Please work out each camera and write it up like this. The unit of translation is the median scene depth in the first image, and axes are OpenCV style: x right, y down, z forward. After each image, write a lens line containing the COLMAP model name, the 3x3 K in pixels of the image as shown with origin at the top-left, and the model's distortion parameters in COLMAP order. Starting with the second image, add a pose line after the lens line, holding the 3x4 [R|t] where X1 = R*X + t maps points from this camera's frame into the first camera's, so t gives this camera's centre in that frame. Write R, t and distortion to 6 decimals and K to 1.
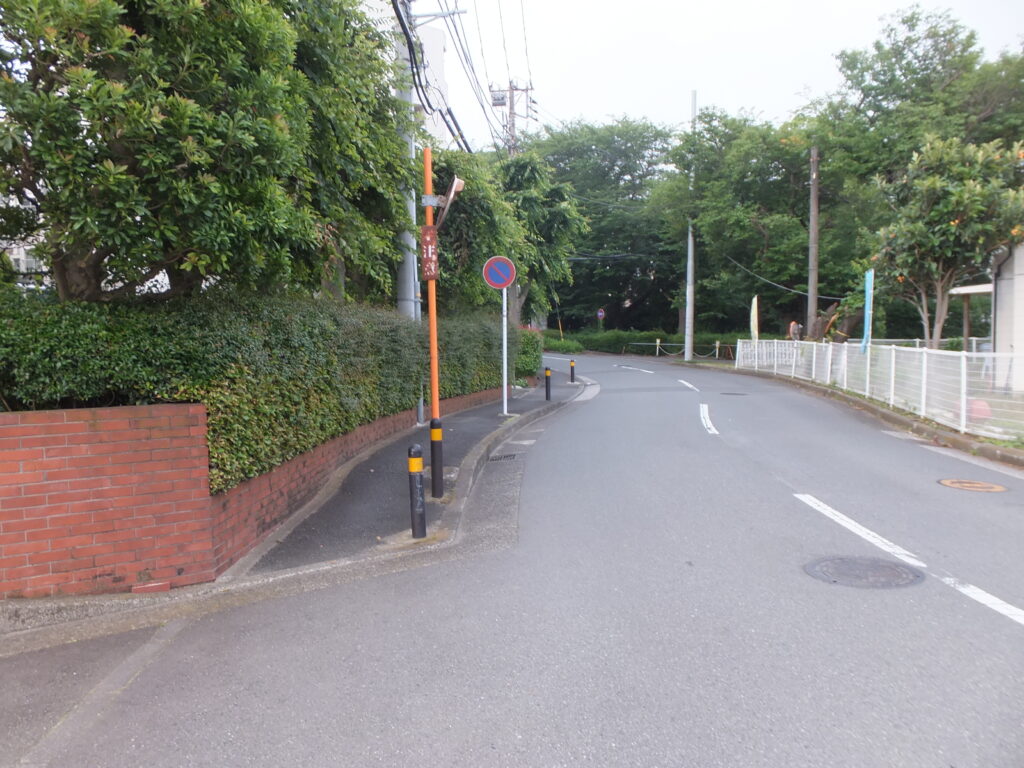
lens RADIAL K [[771.7, 0, 512.0], [0, 771.7, 384.0], [0, 0, 1]] dist [-0.022602, 0.010827]
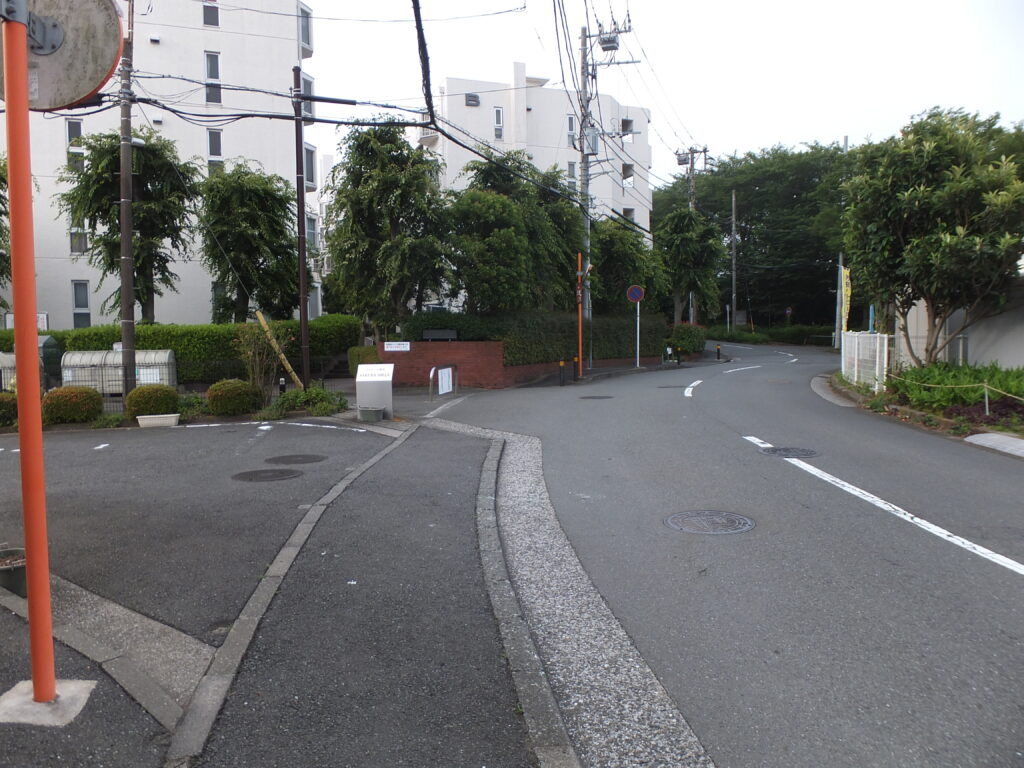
lens RADIAL K [[771.7, 0, 512.0], [0, 771.7, 384.0], [0, 0, 1]] dist [-0.022602, 0.010827]
pose [[0.947851, 0.023144, -0.317872, 0.141738], [-0.021634, 0.999732, 0.008281, 0.033471], [0.317978, -0.000973, 0.948098, -0.427624]]
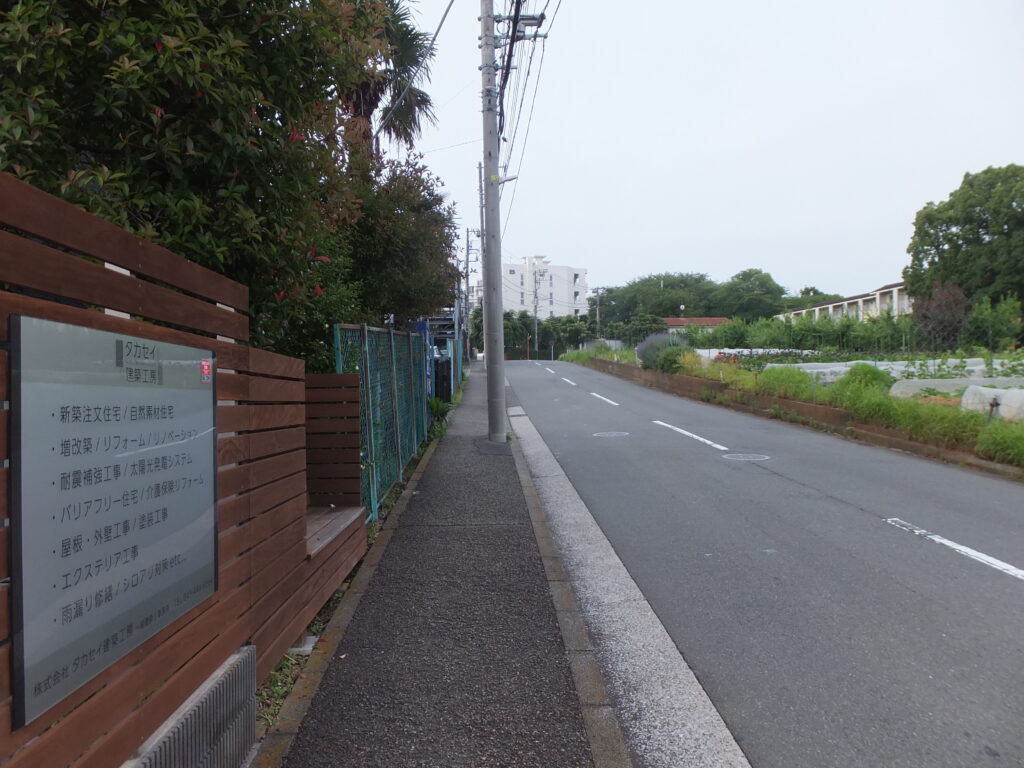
lens RADIAL K [[771.7, 0, 512.0], [0, 771.7, 384.0], [0, 0, 1]] dist [-0.022602, 0.010827]
pose [[0.907218, 0.006304, -0.420614, 1.146880], [-0.033035, 0.997867, -0.056299, 0.275755], [0.419362, 0.064971, 0.905491, -2.389299]]
